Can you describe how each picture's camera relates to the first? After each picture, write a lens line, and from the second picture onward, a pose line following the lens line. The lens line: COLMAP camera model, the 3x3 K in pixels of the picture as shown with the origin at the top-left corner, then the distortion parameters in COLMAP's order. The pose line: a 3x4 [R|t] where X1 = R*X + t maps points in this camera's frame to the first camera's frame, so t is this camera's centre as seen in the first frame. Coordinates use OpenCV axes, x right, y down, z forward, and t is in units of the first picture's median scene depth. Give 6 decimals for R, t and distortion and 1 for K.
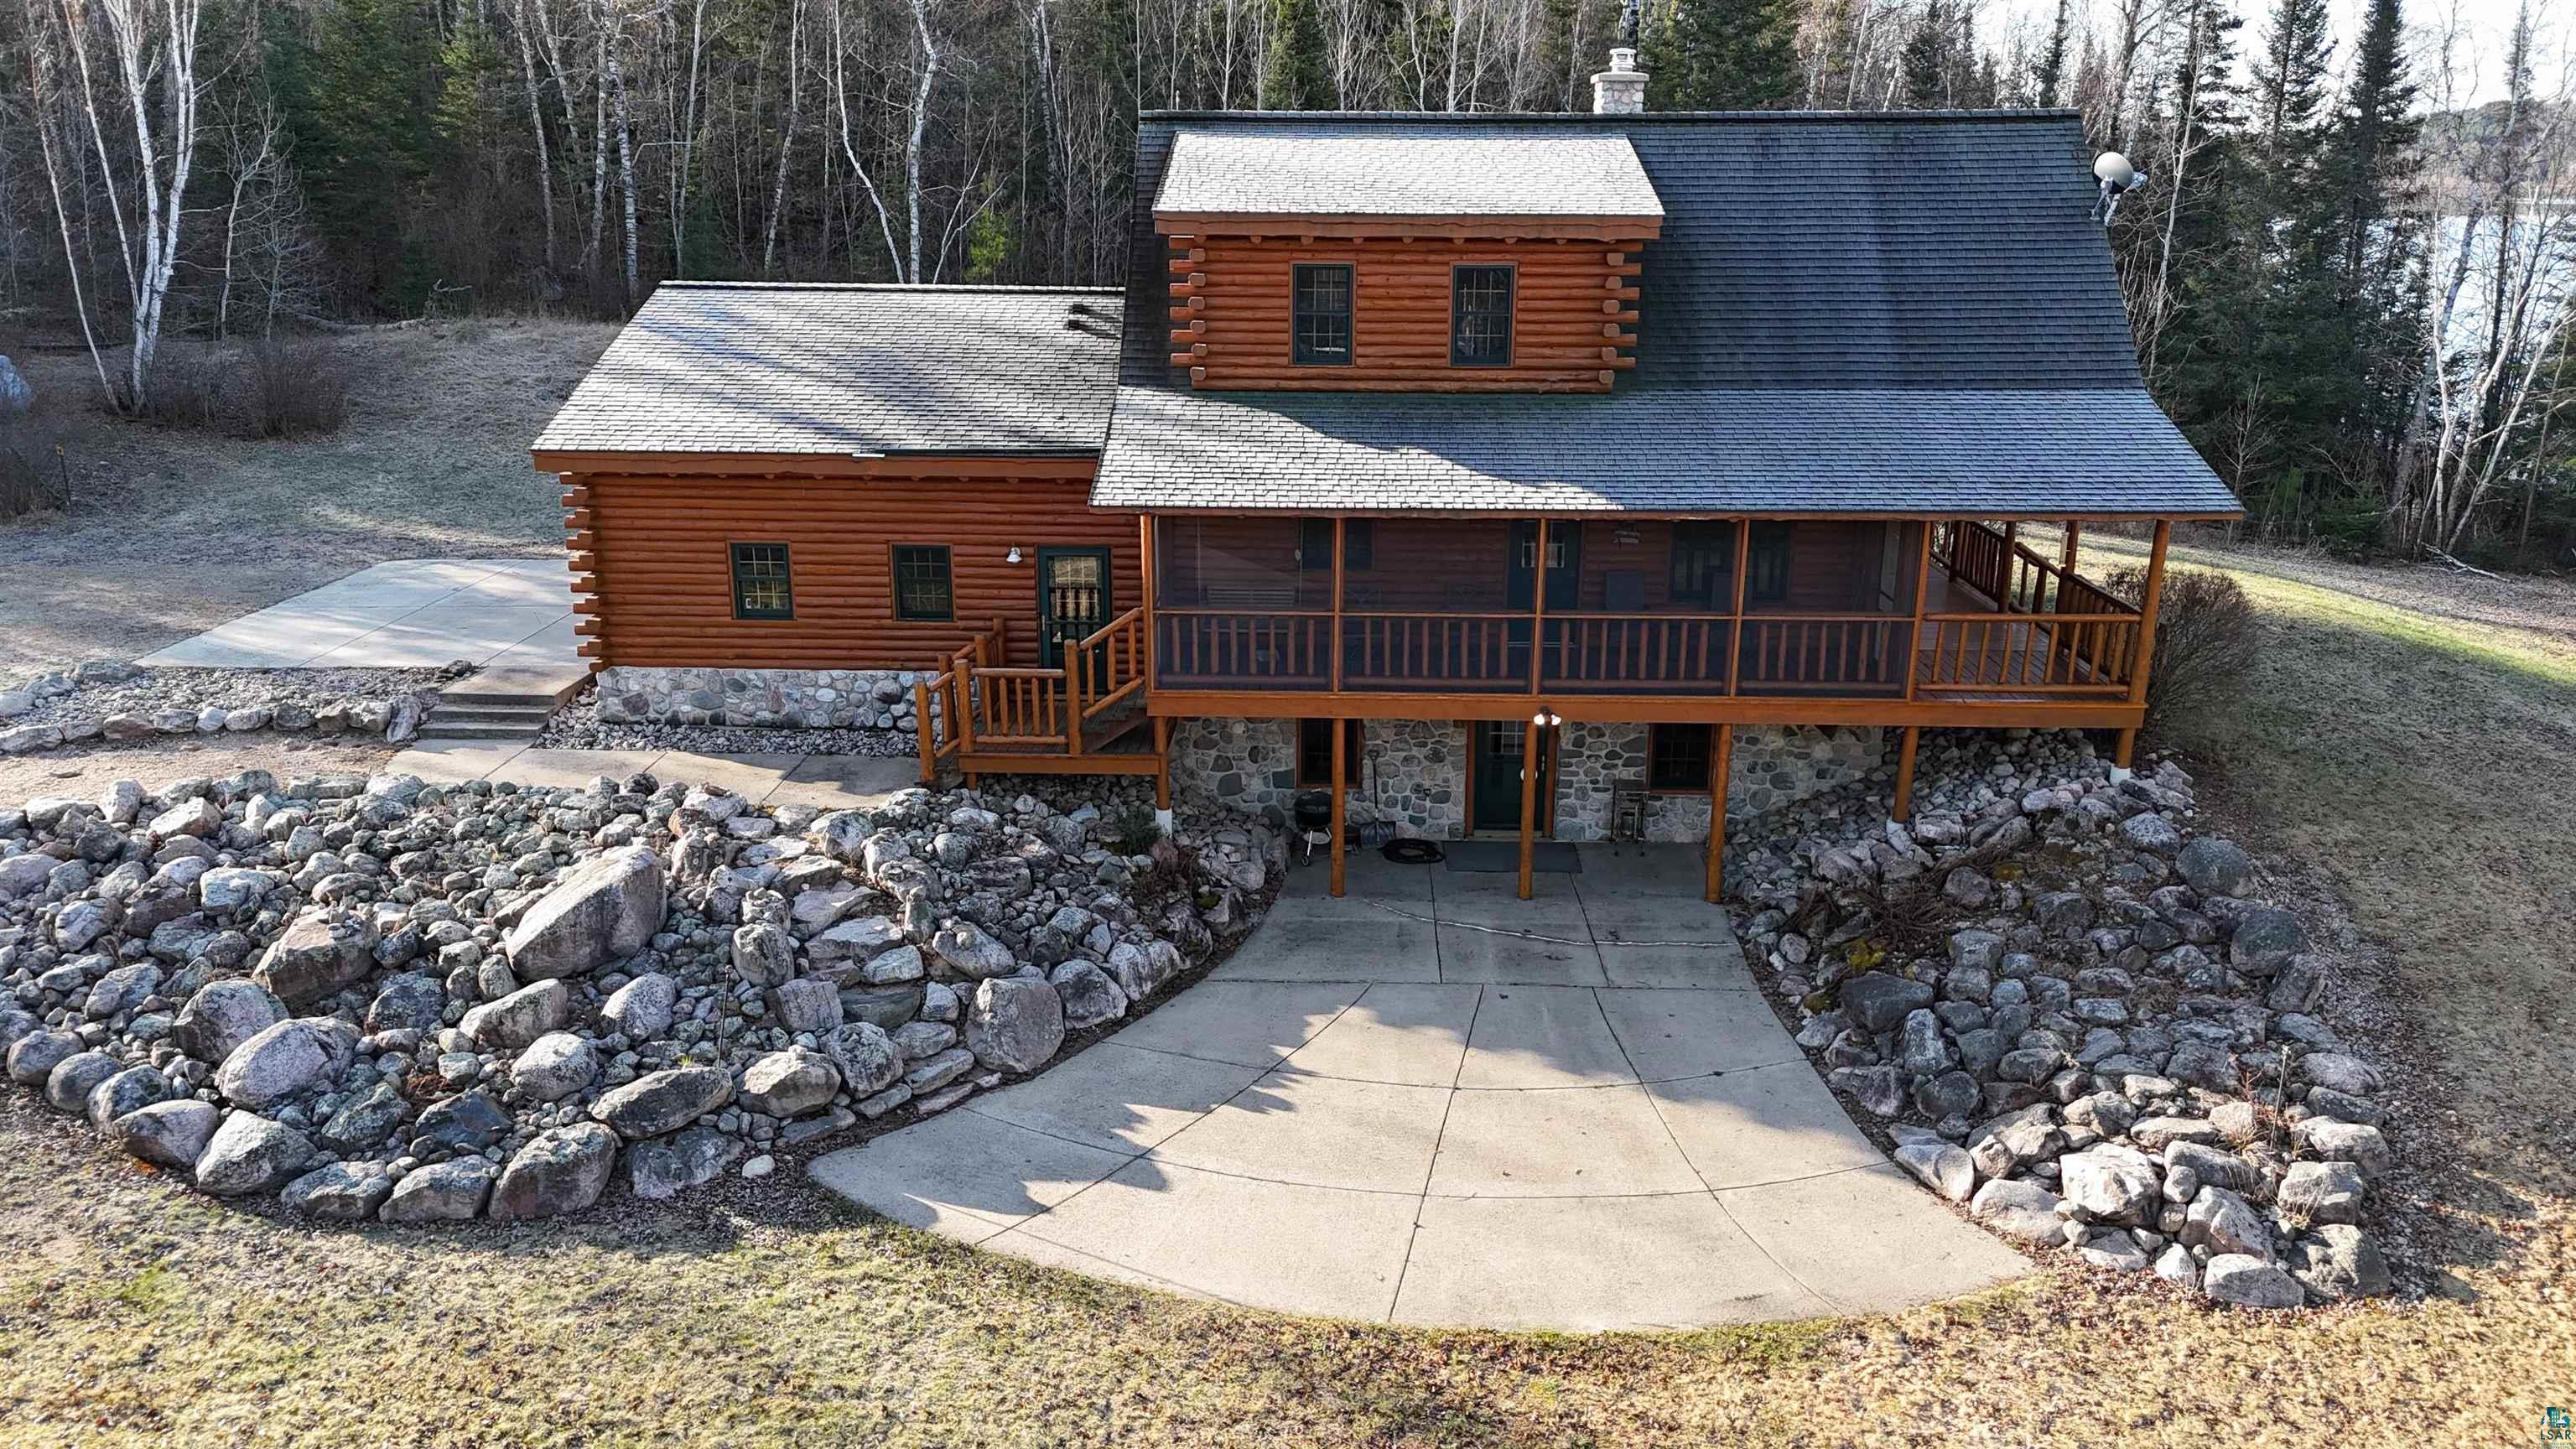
lens RADIAL K [[1880.5, 0, 1281.9], [0, 1880.5, 723.5], [0, 0, 1]] dist [0.076814, -0.062680]
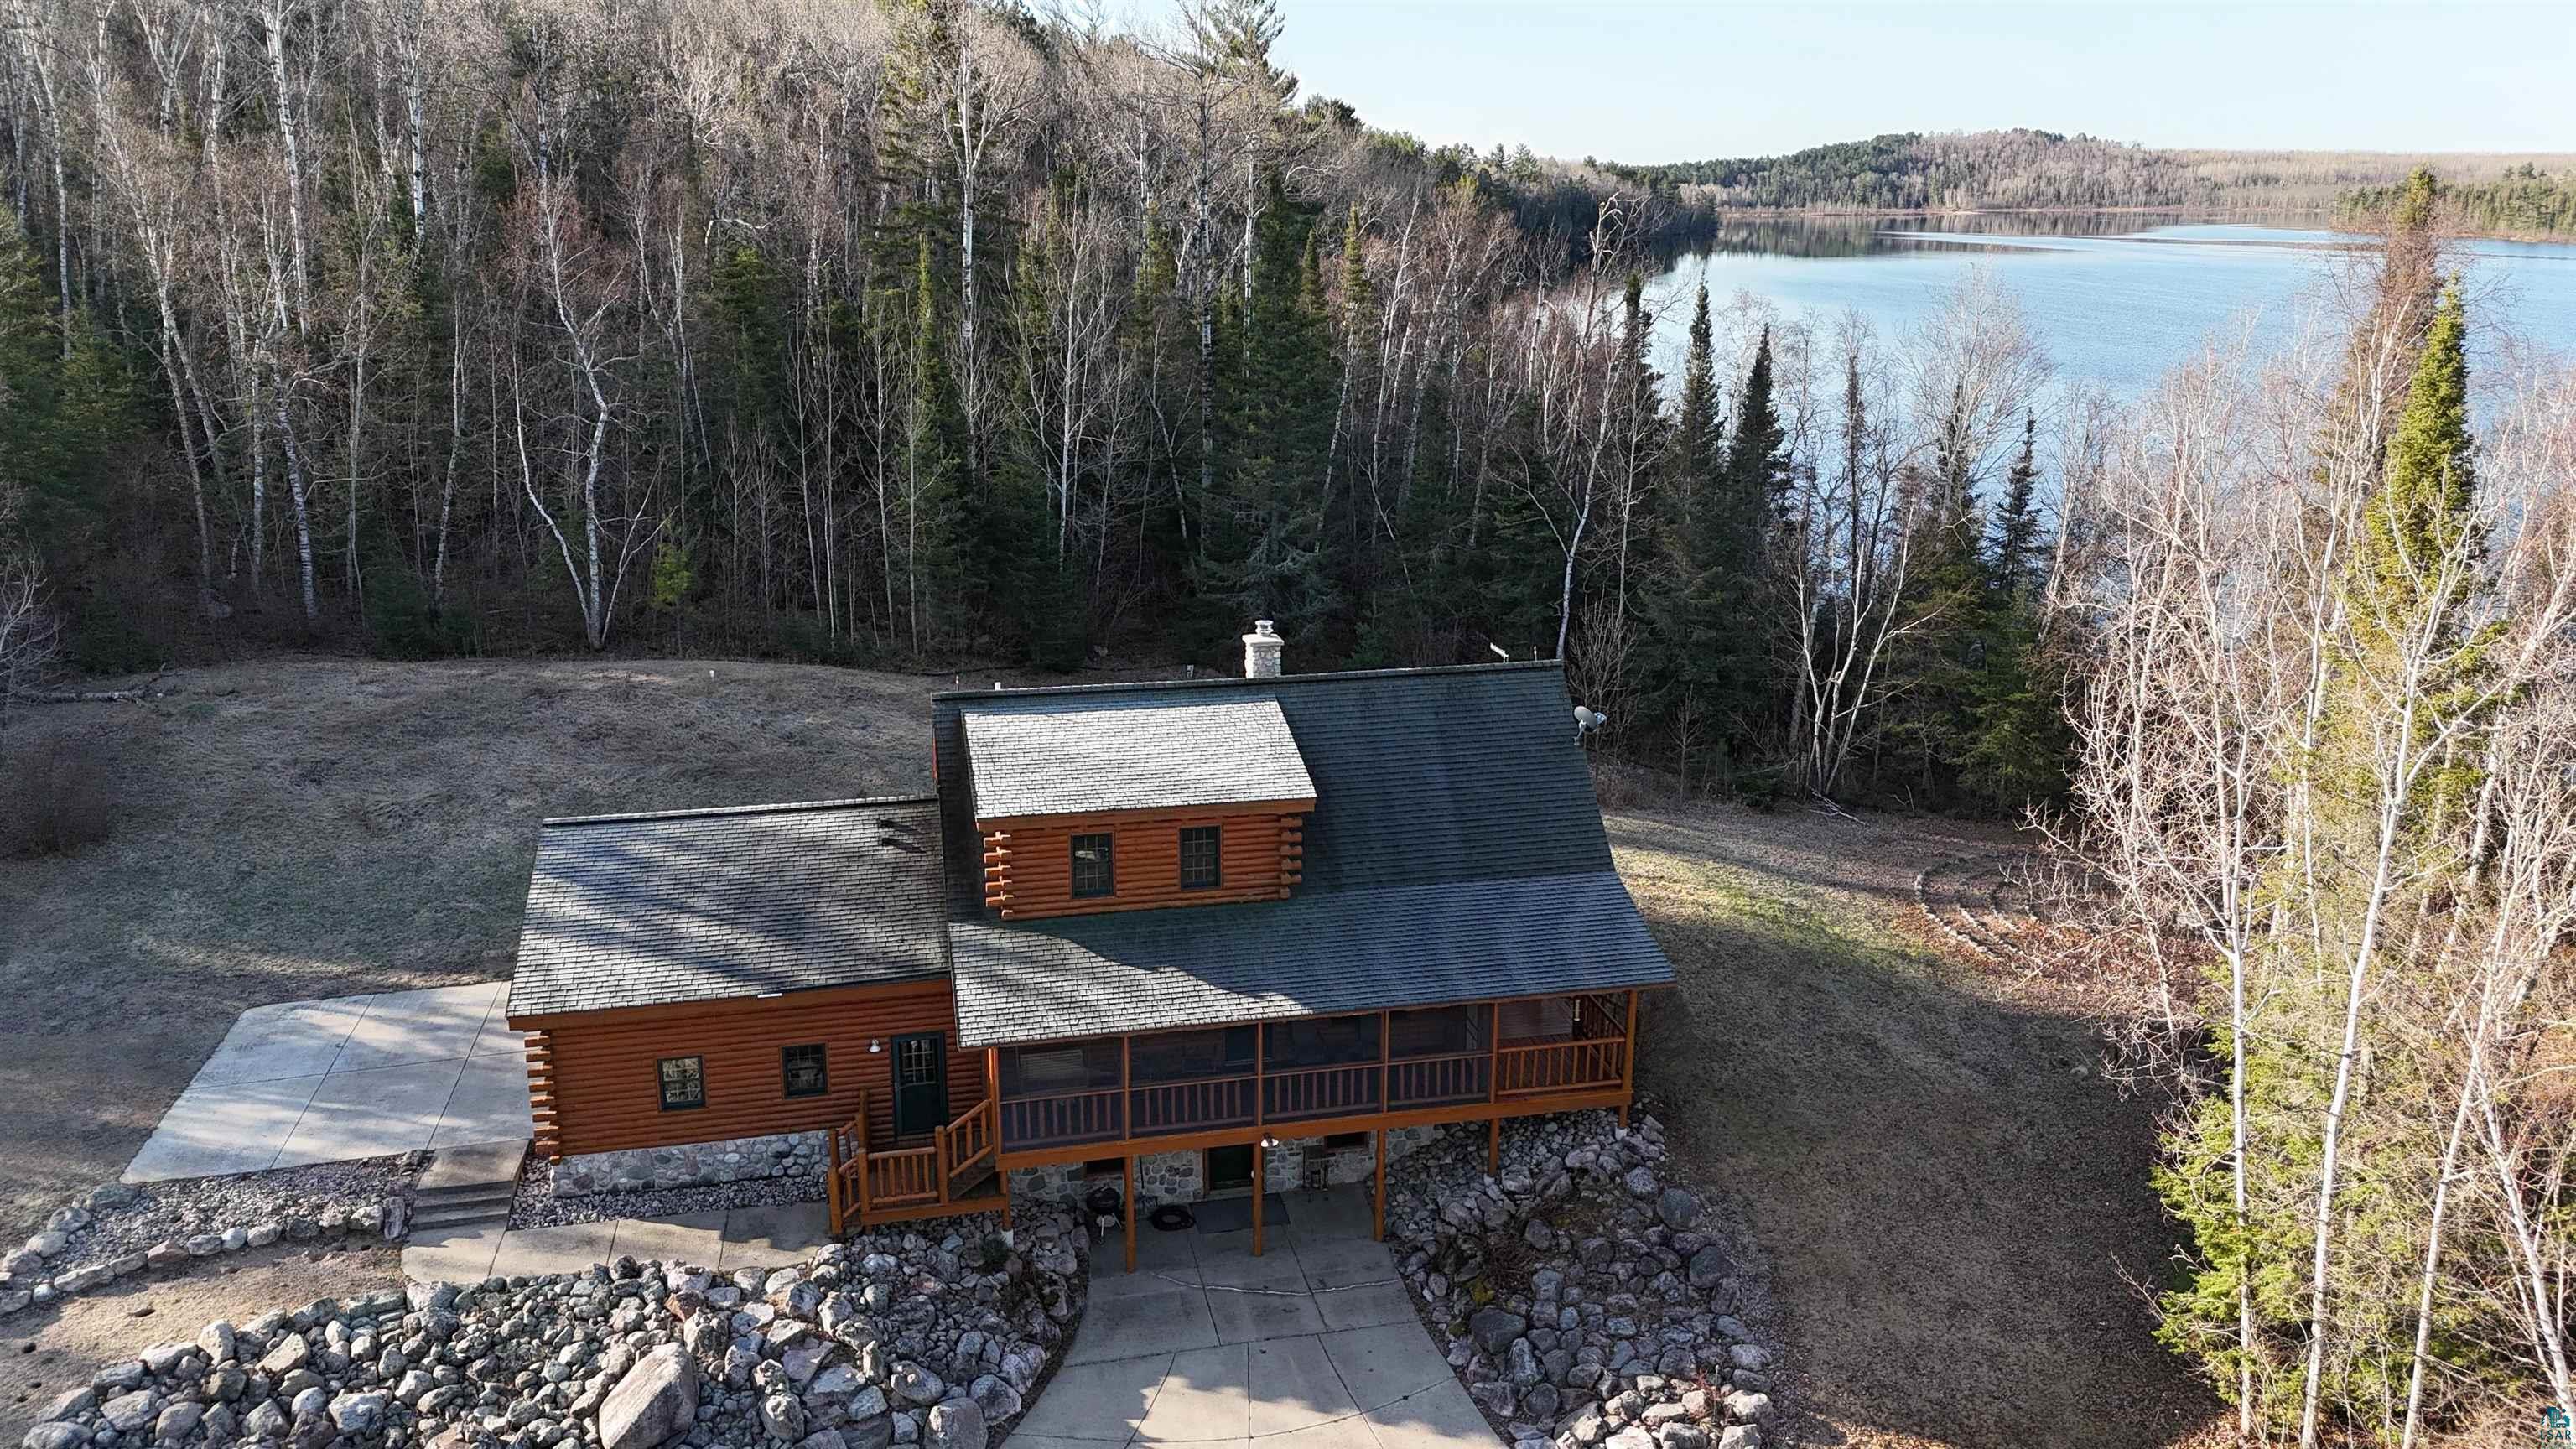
lens RADIAL K [[1880.5, 0, 1281.9], [0, 1880.5, 723.5], [0, 0, 1]] dist [0.076814, -0.062680]
pose [[0.969492, -0.067866, 0.235540, -0.185020], [0.070284, 0.997525, -0.001872, -0.341090], [-0.234830, 0.018369, 0.971863, -0.480869]]
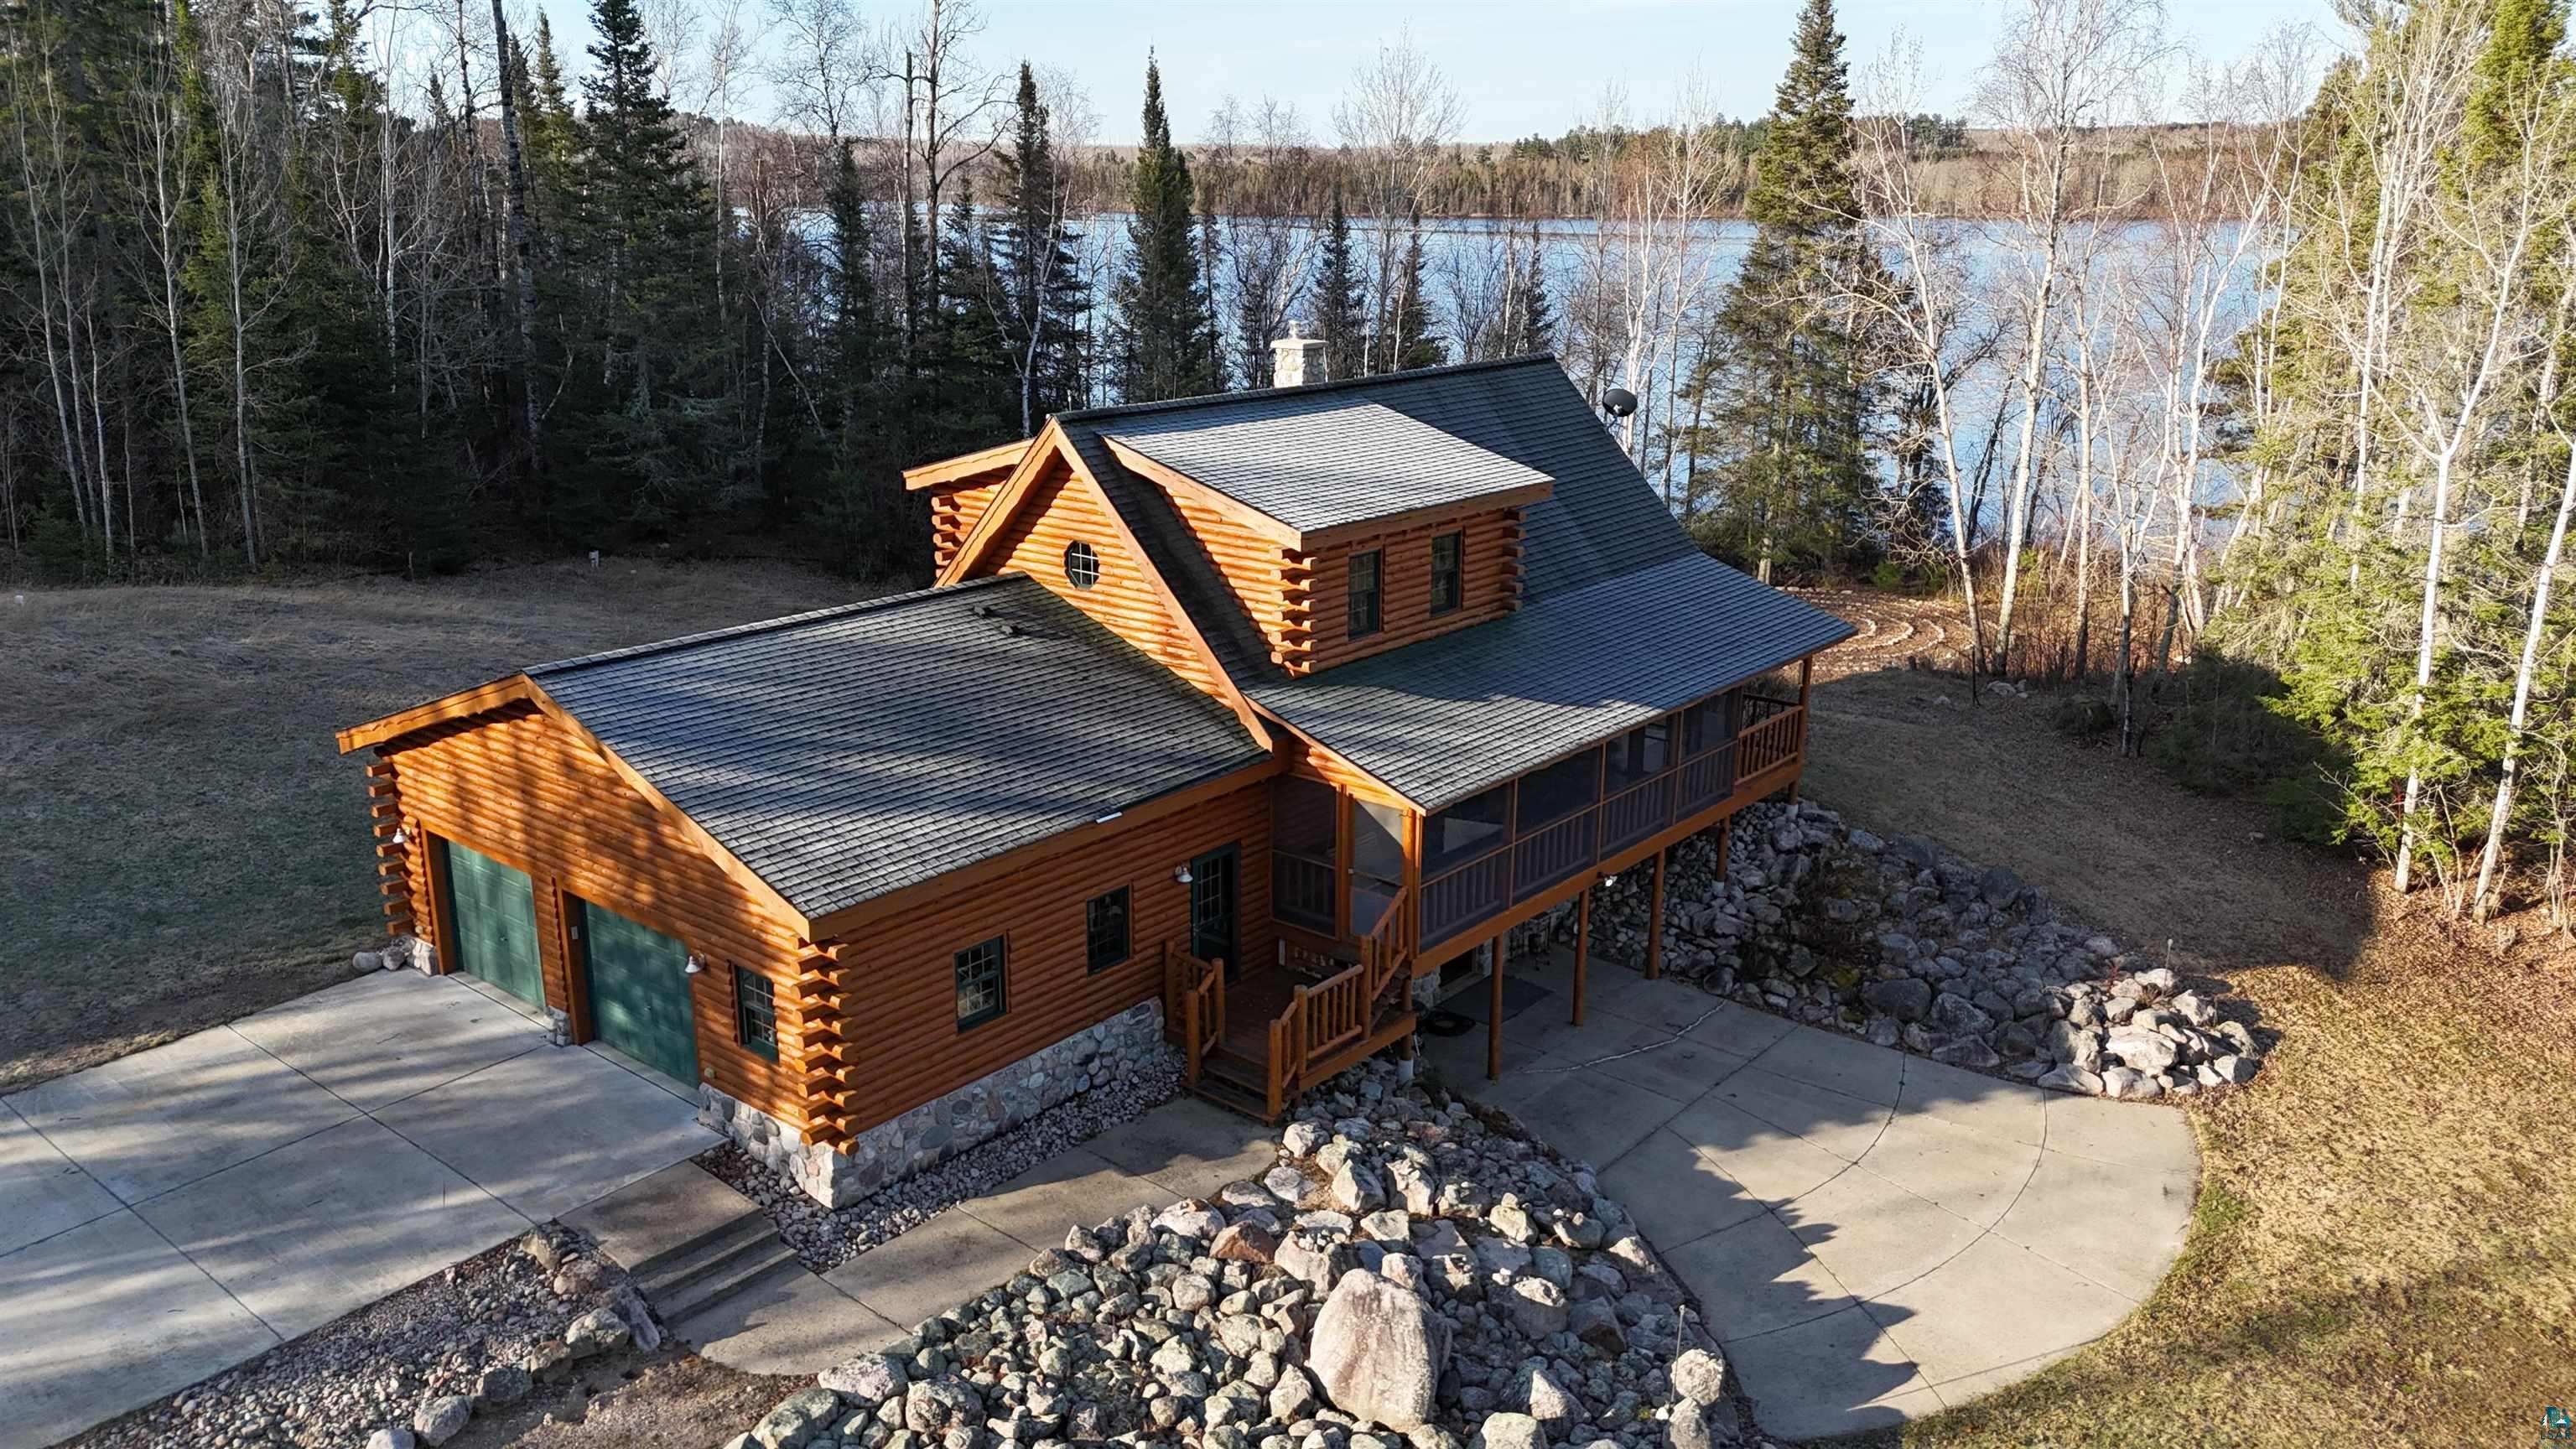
lens RADIAL K [[1880.5, 0, 1281.9], [0, 1880.5, 723.5], [0, 0, 1]] dist [0.076814, -0.062680]
pose [[0.617139, -0.220043, 0.755460, -0.952899], [0.222322, 0.969744, 0.100842, -0.288727], [-0.754793, 0.105721, 0.647387, 0.344971]]
